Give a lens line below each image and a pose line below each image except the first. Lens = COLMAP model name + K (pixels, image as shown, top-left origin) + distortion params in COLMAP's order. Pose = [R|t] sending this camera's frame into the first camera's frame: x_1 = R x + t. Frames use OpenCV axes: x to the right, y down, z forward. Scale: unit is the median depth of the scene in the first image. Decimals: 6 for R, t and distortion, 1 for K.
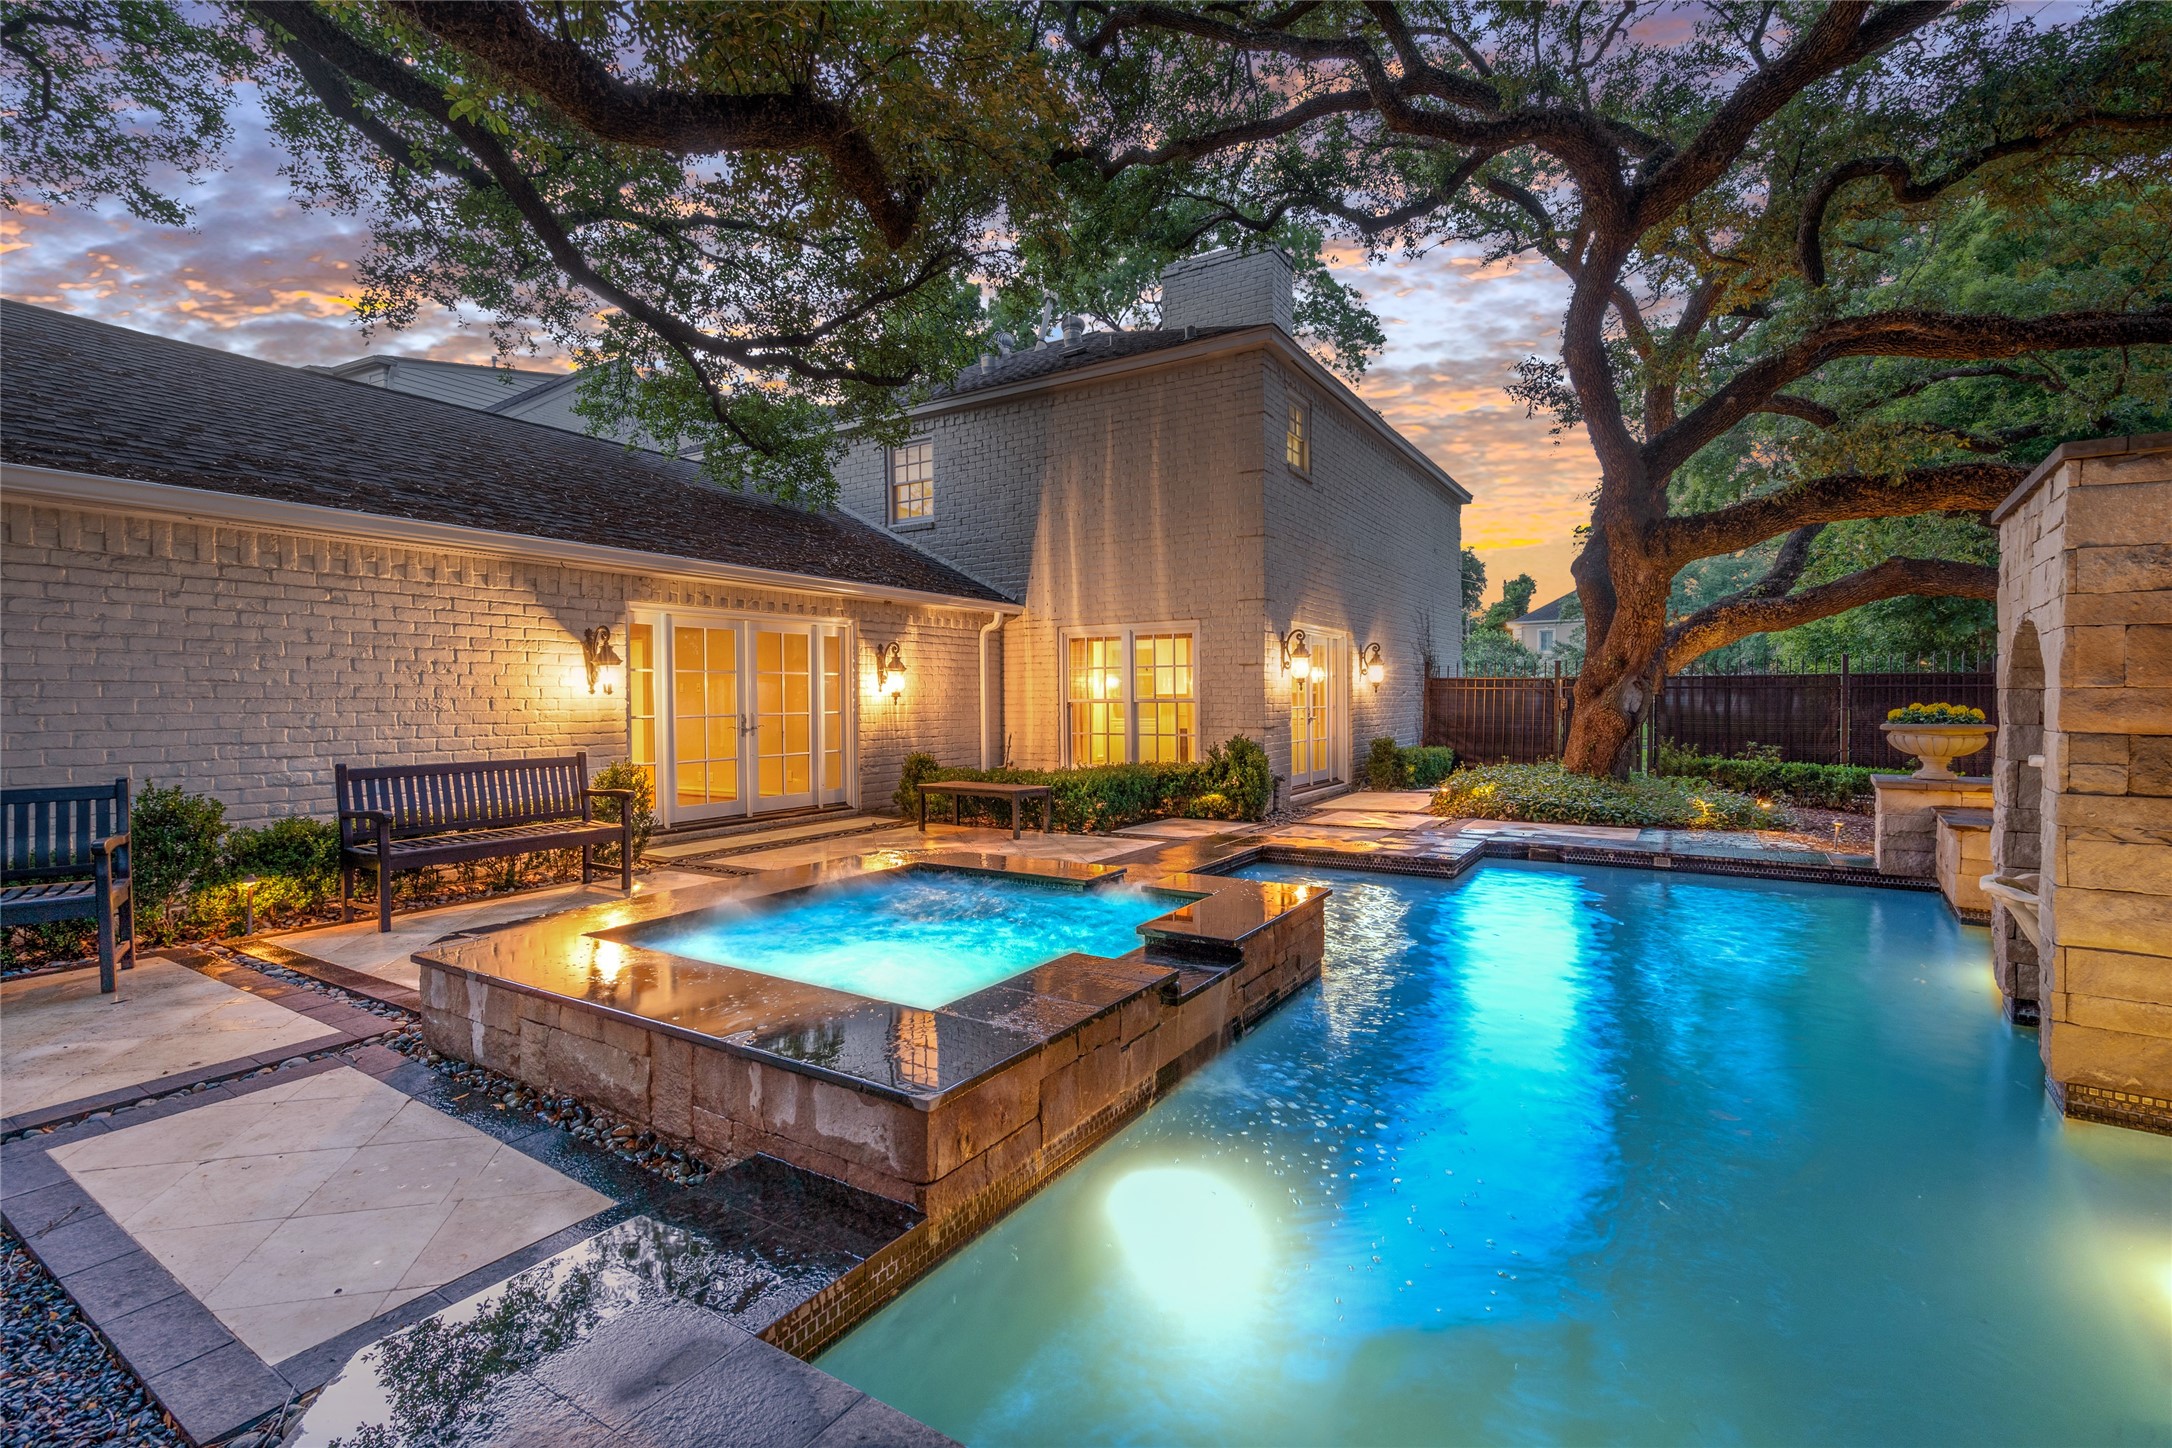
lens RADIAL K [[997.6, 0, 1084.0], [0, 997.6, 720.3], [0, 0, 1]] dist [0.000693, 0.000276]
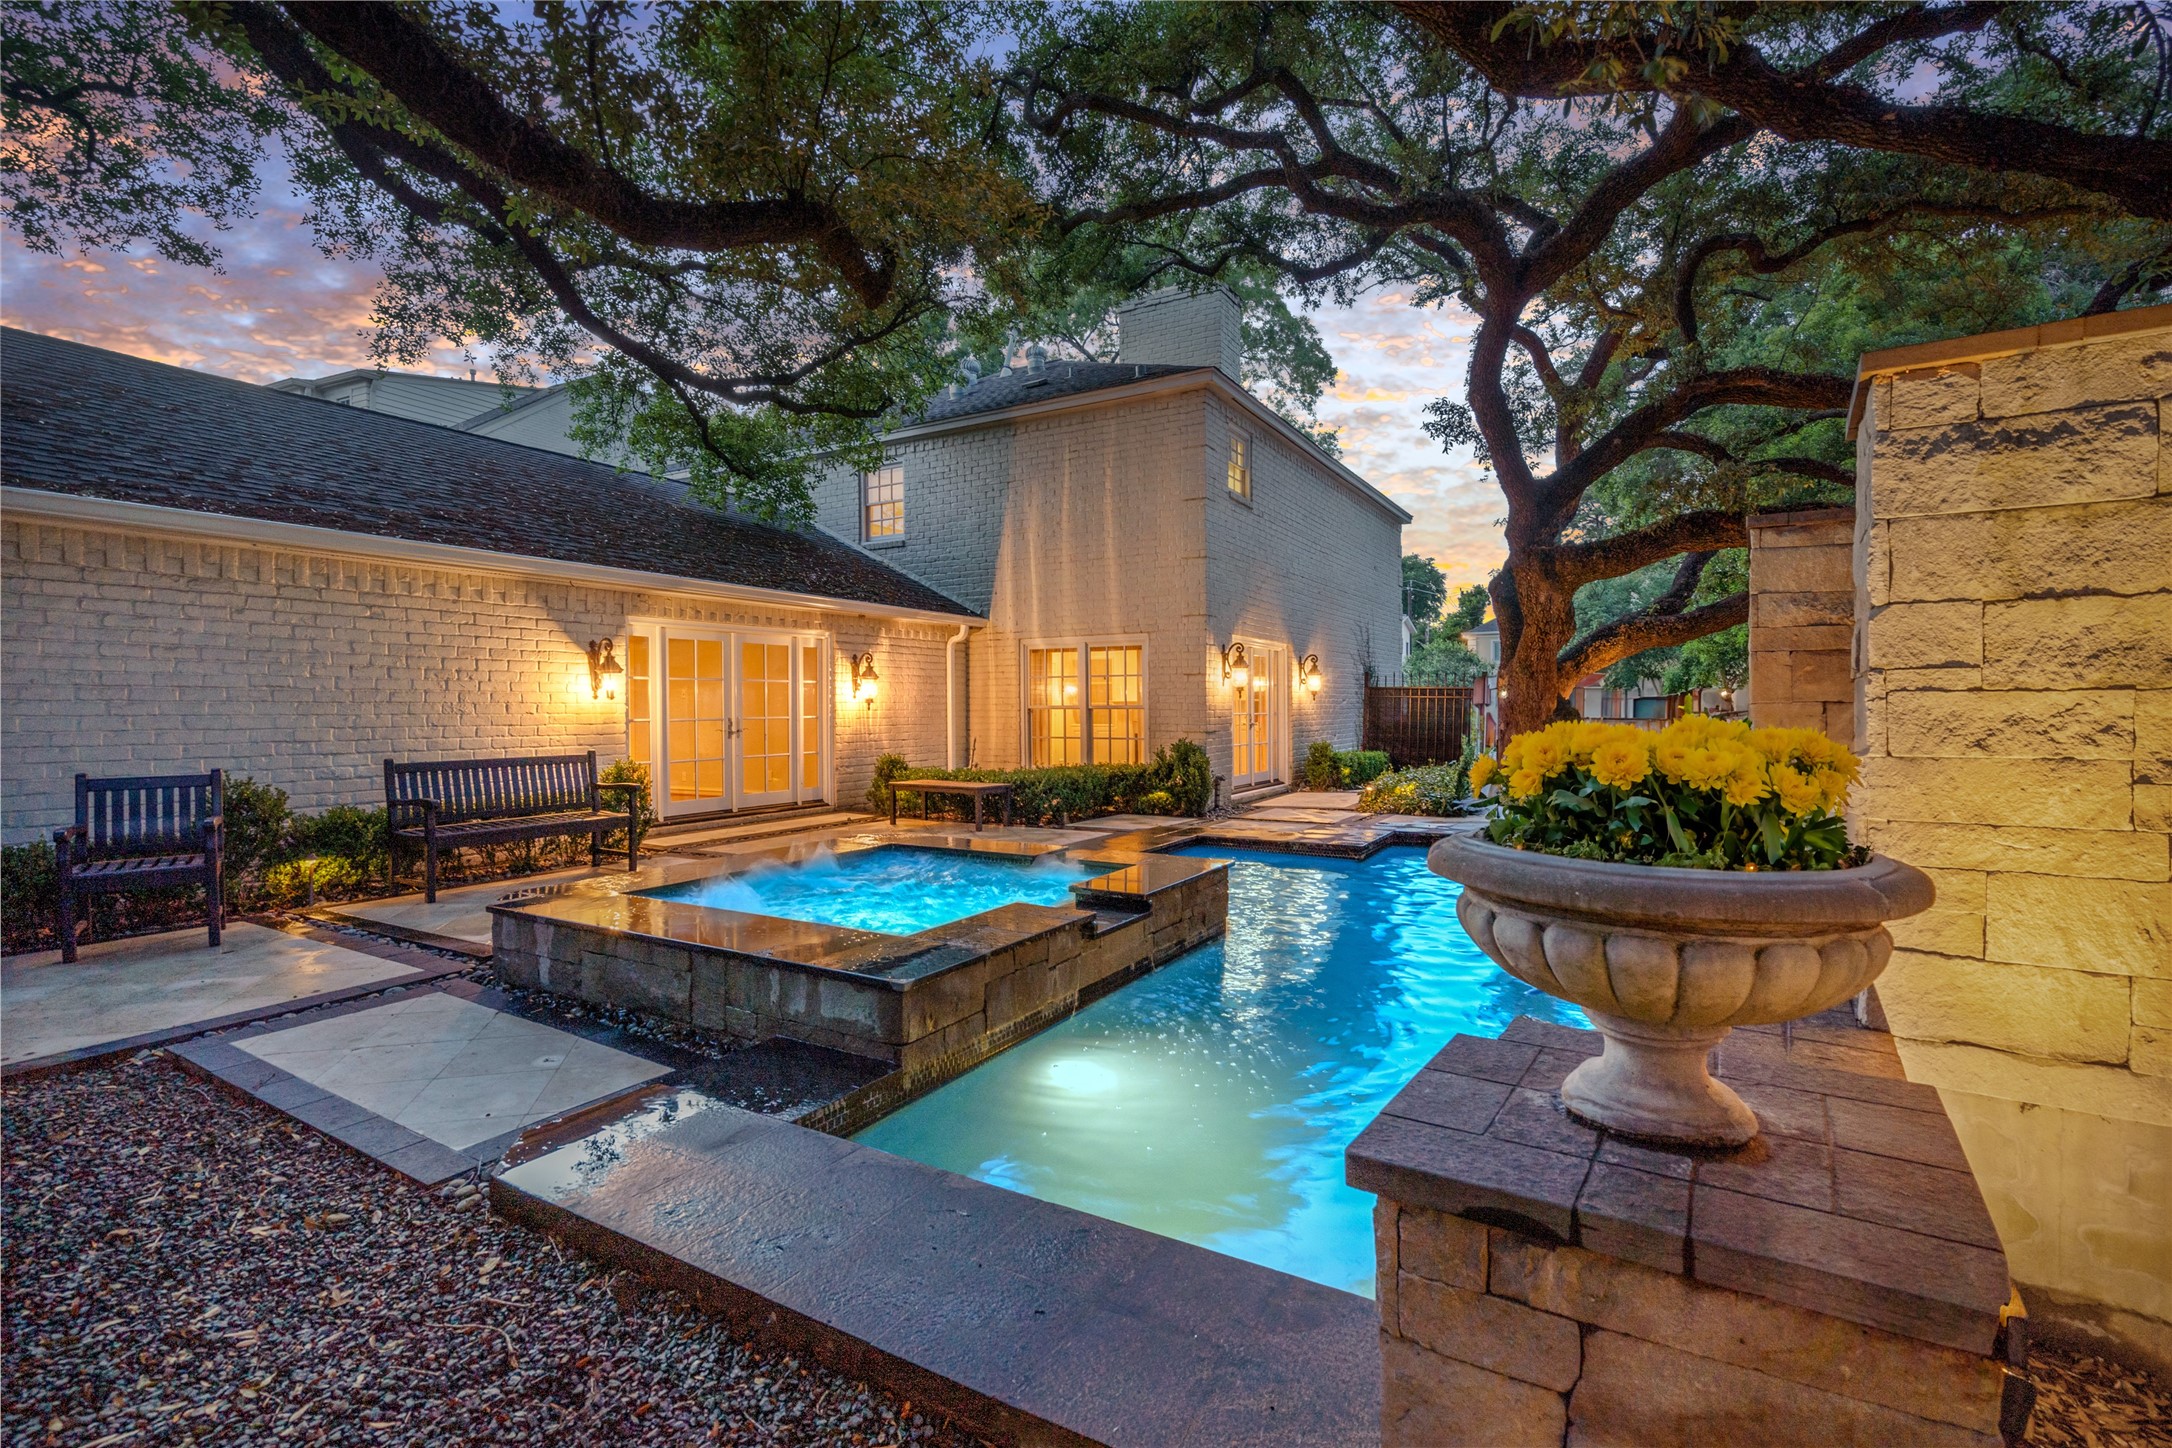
lens RADIAL K [[997.6, 0, 1087.4], [0, 997.6, 723.0], [0, 0, 1]] dist [0.000693, 0.000276]
pose [[0.999434, 0.002264, 0.033570, 0.014657], [-0.002102, 0.999986, -0.004853, 0.003715], [-0.033580, 0.004780, 0.999425, -0.108849]]
